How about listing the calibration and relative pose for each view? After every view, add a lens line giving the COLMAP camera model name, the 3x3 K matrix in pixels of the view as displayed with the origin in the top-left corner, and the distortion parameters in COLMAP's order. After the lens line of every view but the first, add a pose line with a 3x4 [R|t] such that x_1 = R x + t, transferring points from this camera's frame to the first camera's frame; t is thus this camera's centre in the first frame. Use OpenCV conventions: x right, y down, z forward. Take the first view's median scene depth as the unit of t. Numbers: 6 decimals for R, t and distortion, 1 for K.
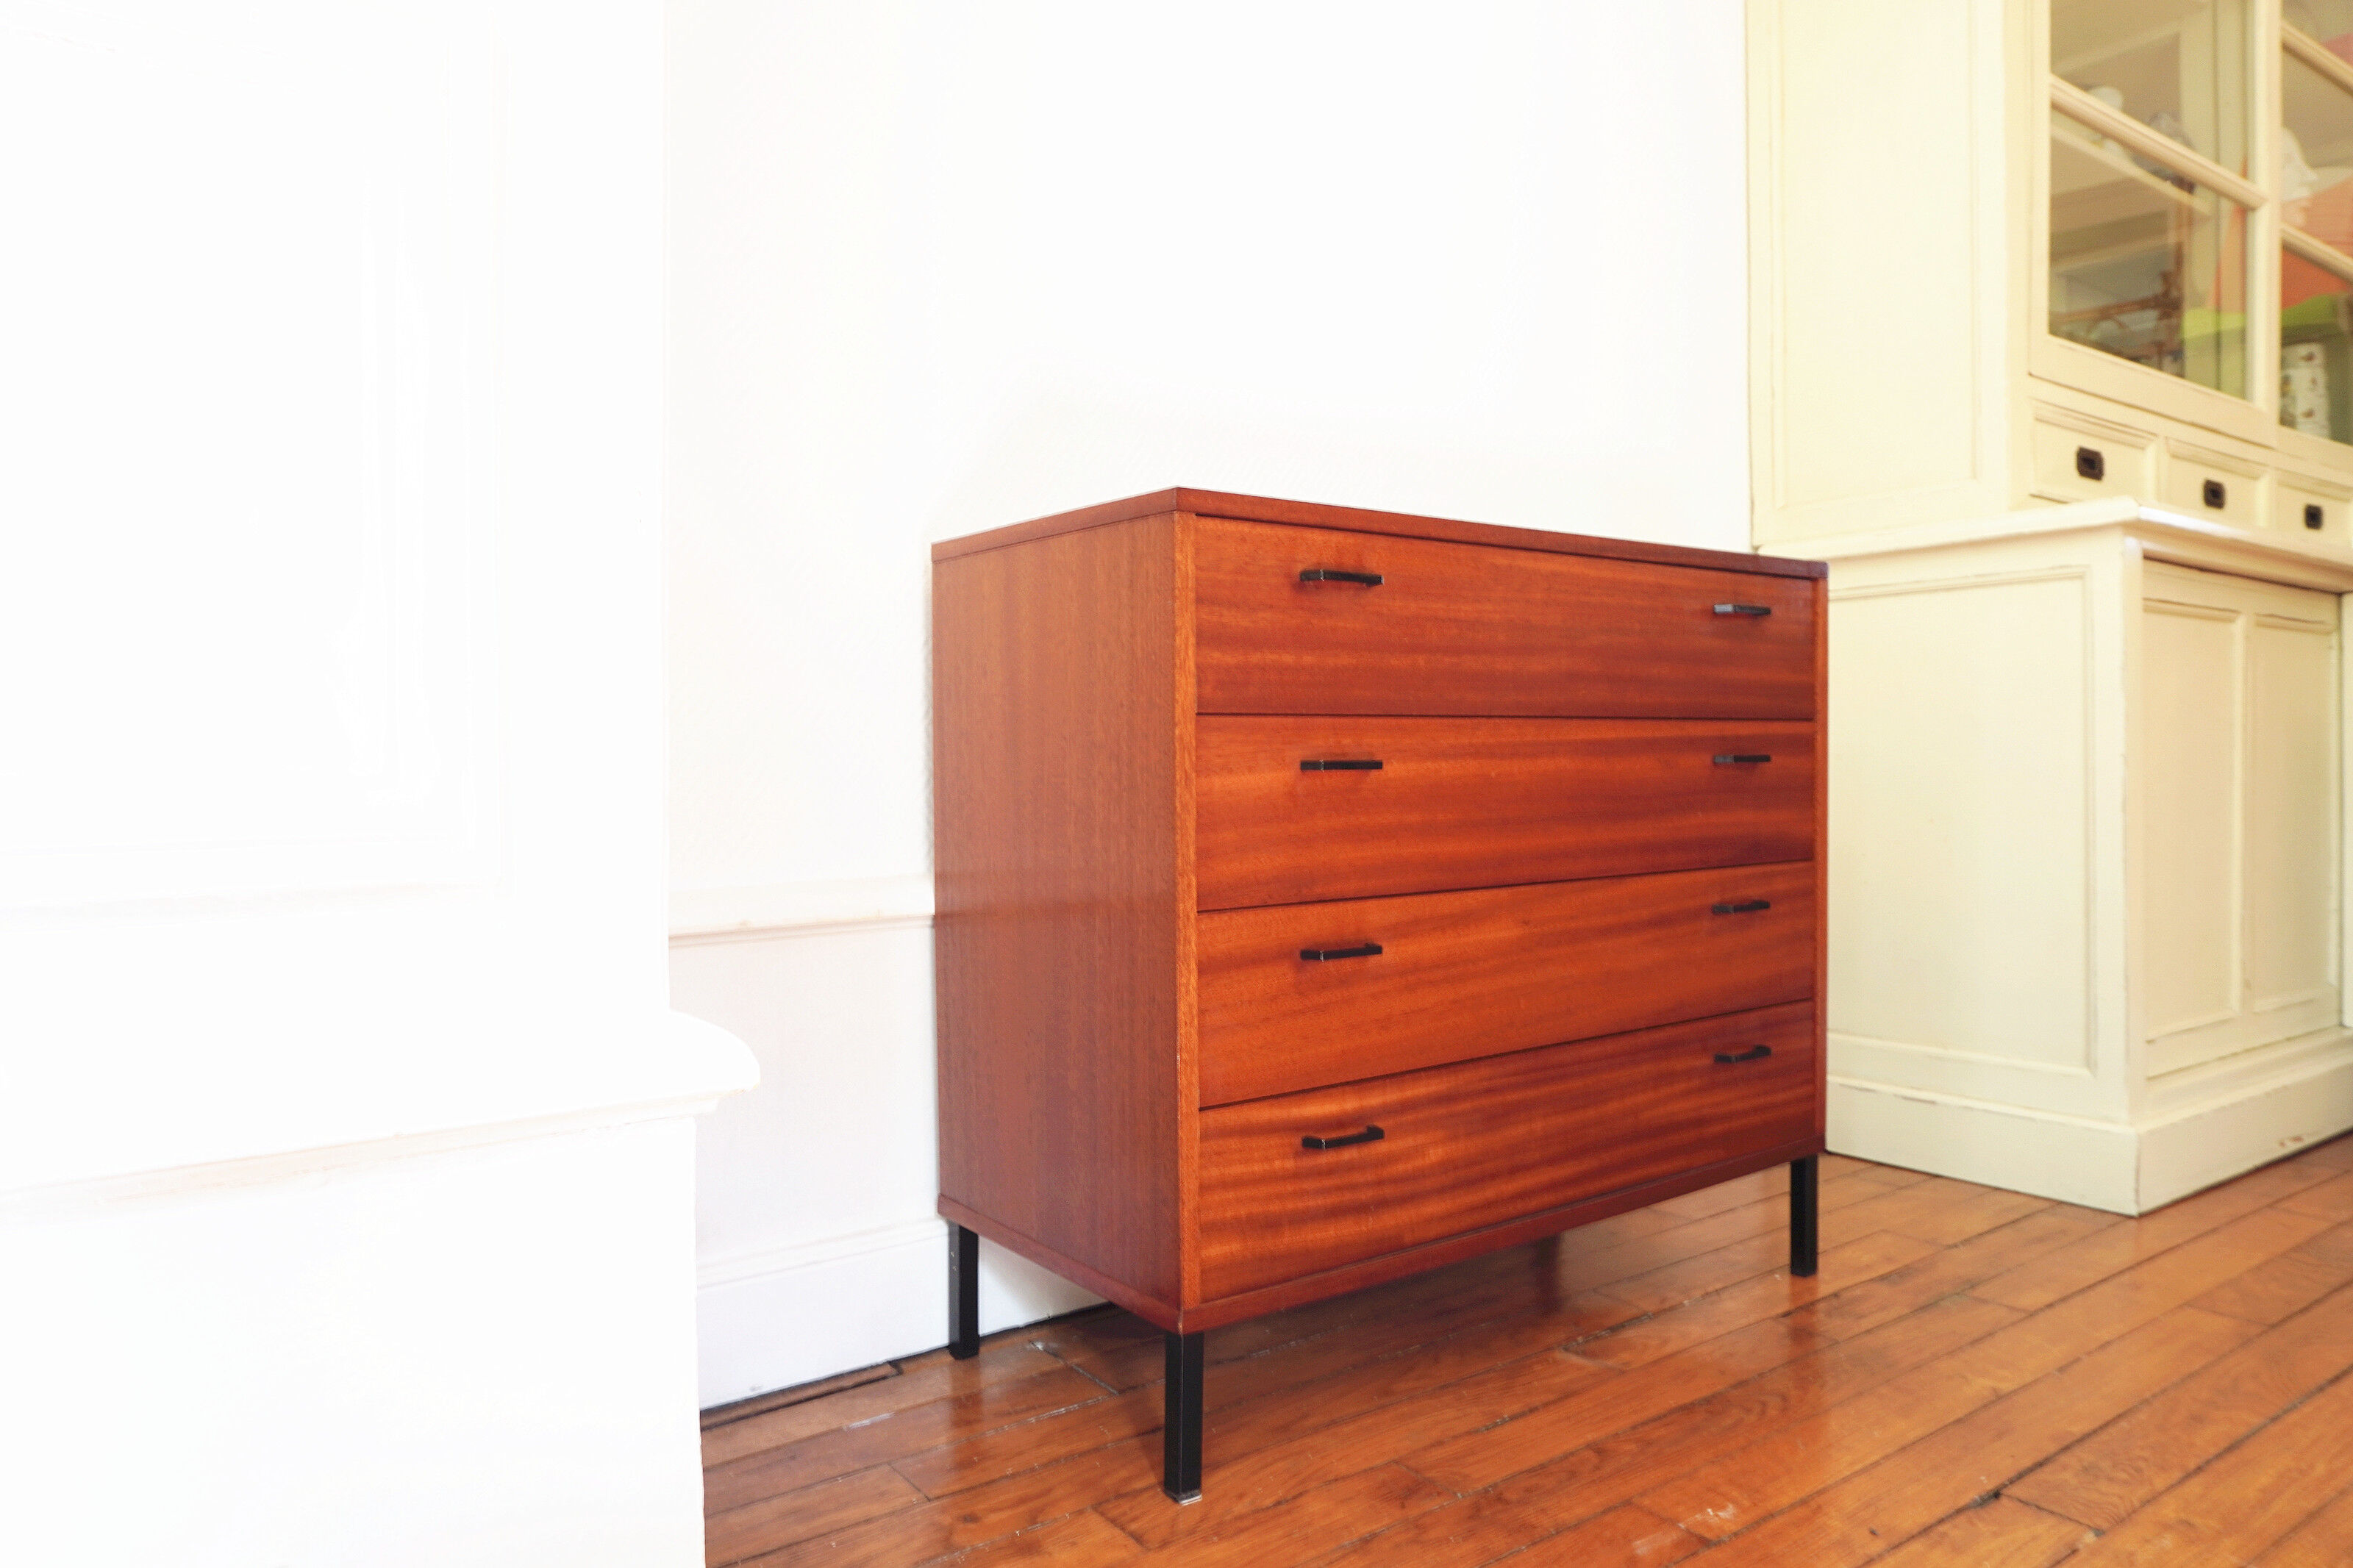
lens RADIAL K [[1583.3, 0, 1180.4], [0, 1583.3, 779.4], [0, 0, 1]] dist [-0.021976, 0.014683]
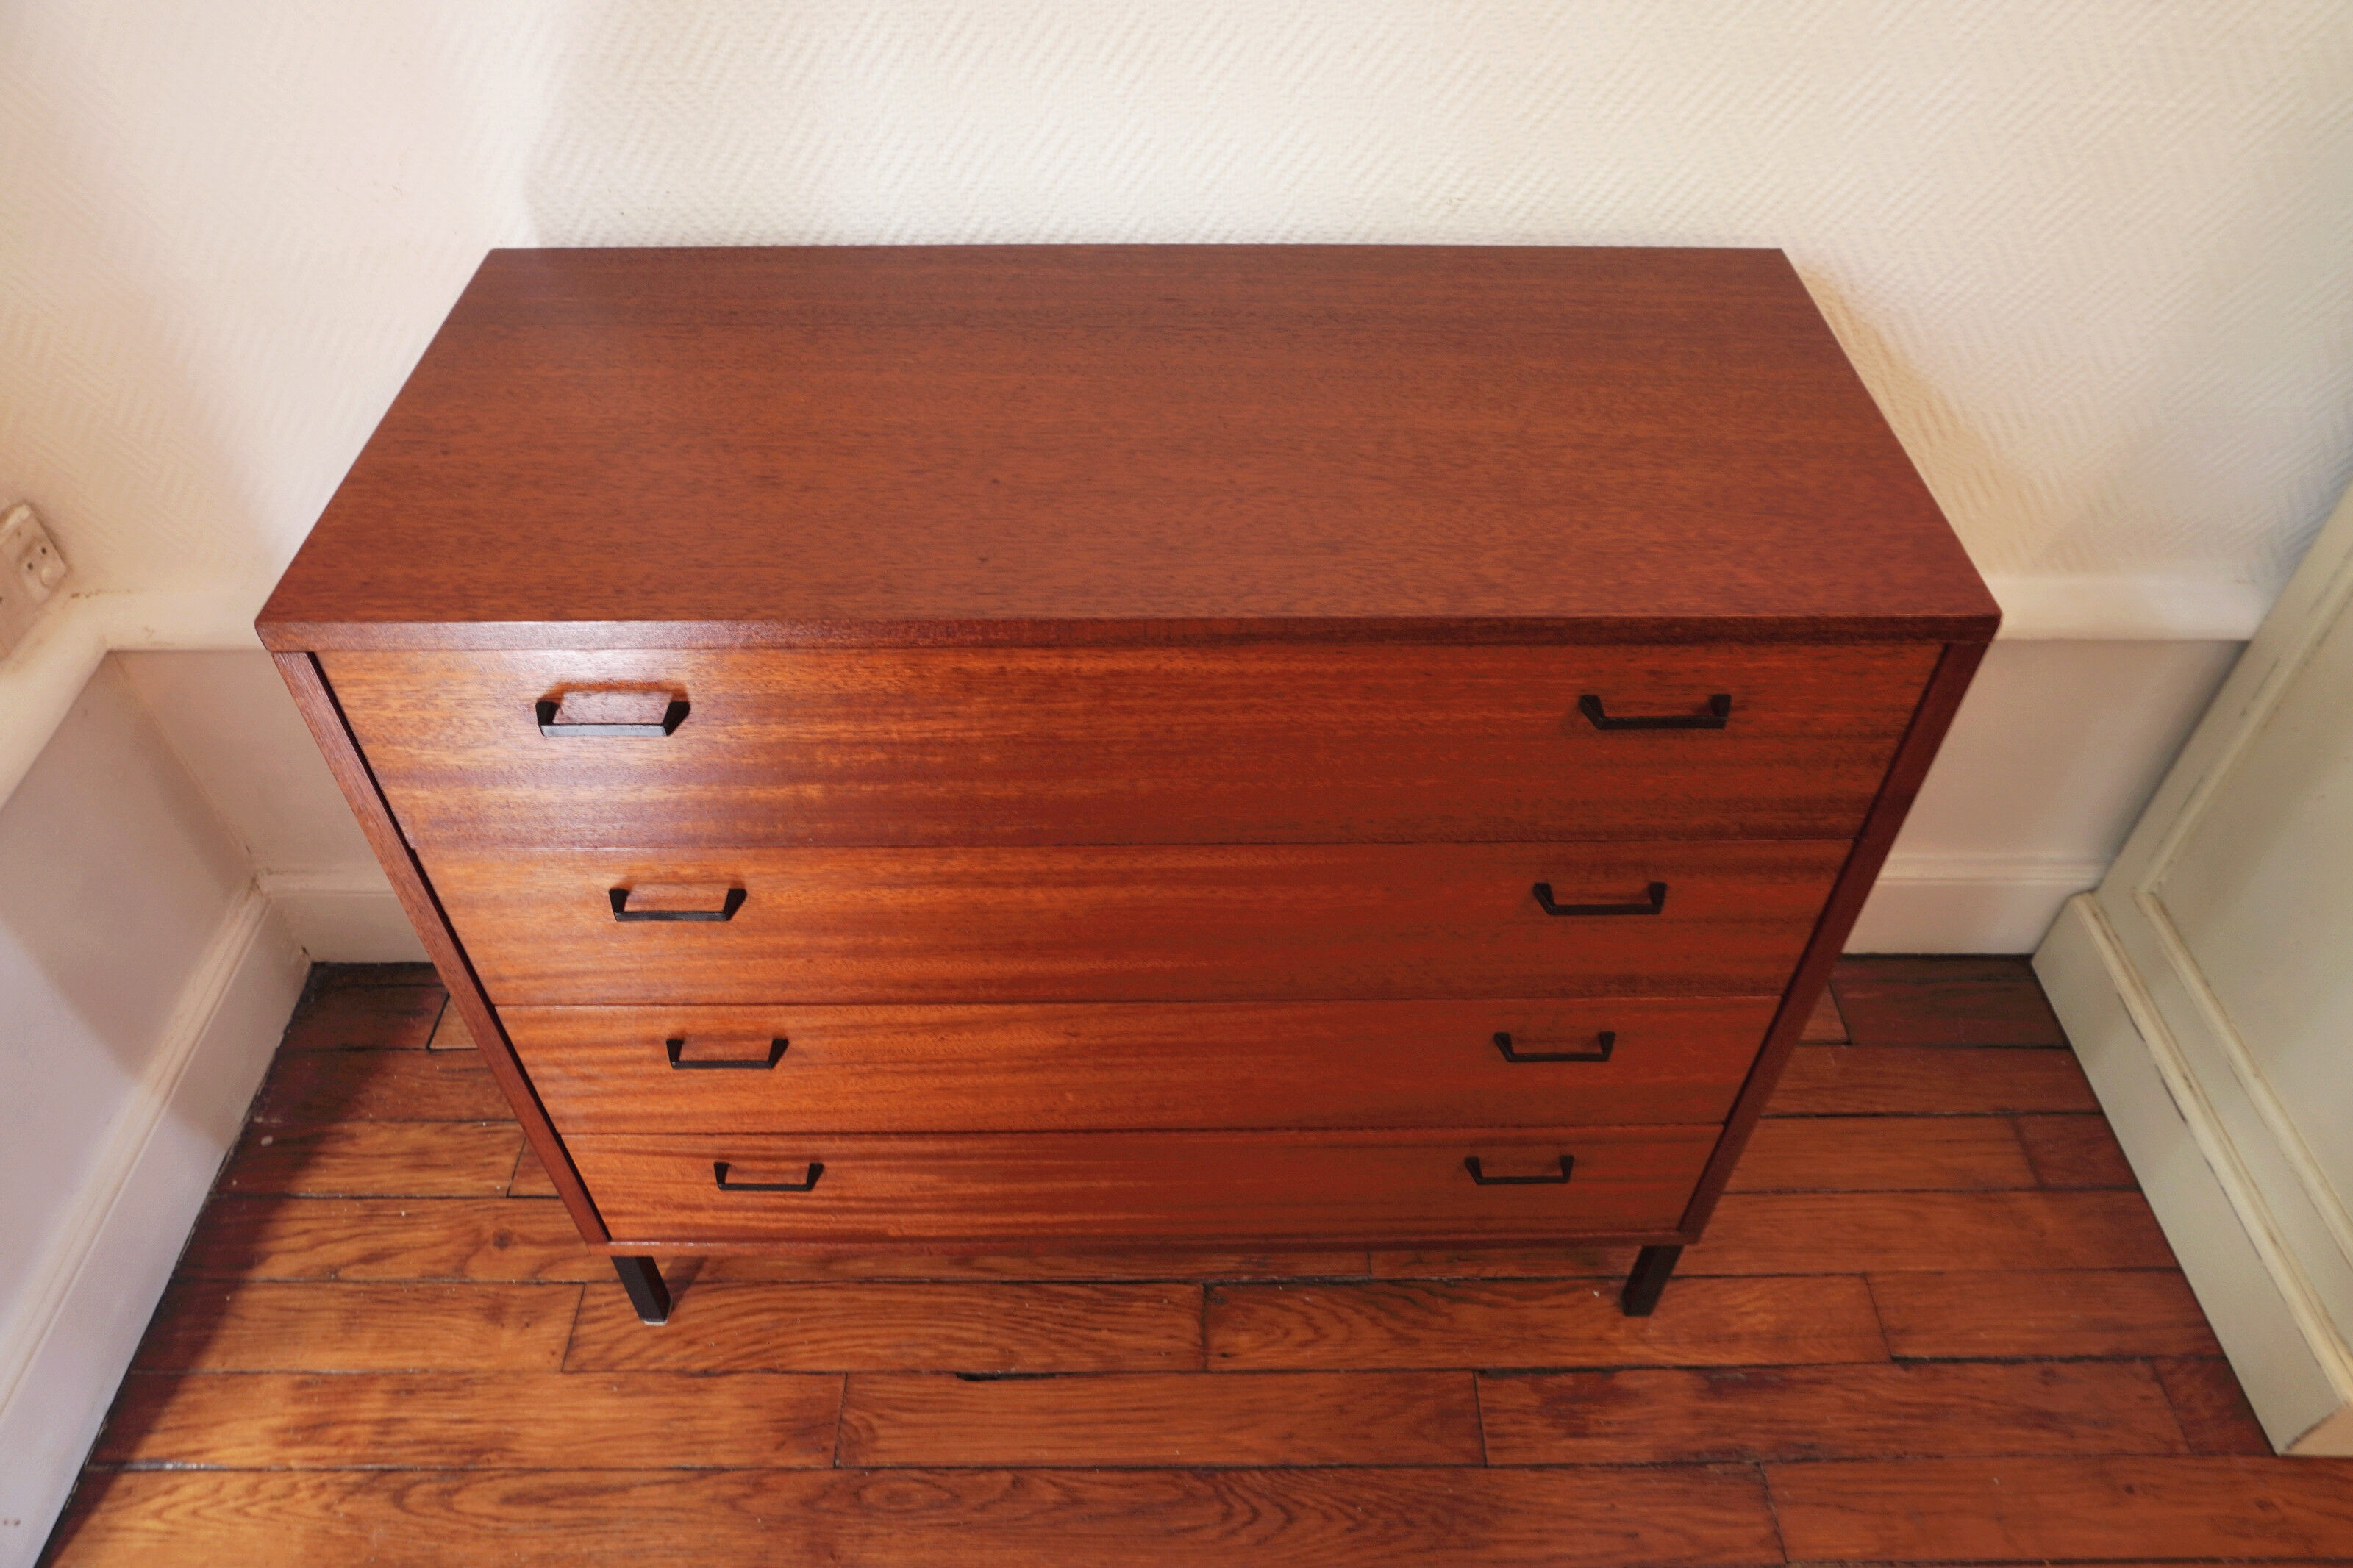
lens RADIAL K [[1583.3, 0, 1168.5], [0, 1583.3, 786.0], [0, 0, 1]] dist [-0.021976, 0.014683]
pose [[0.812307, 0.418376, -0.406348, 0.509573], [-0.017720, 0.714102, 0.699817, -0.509441], [0.582960, -0.561266, 0.587484, 0.668186]]
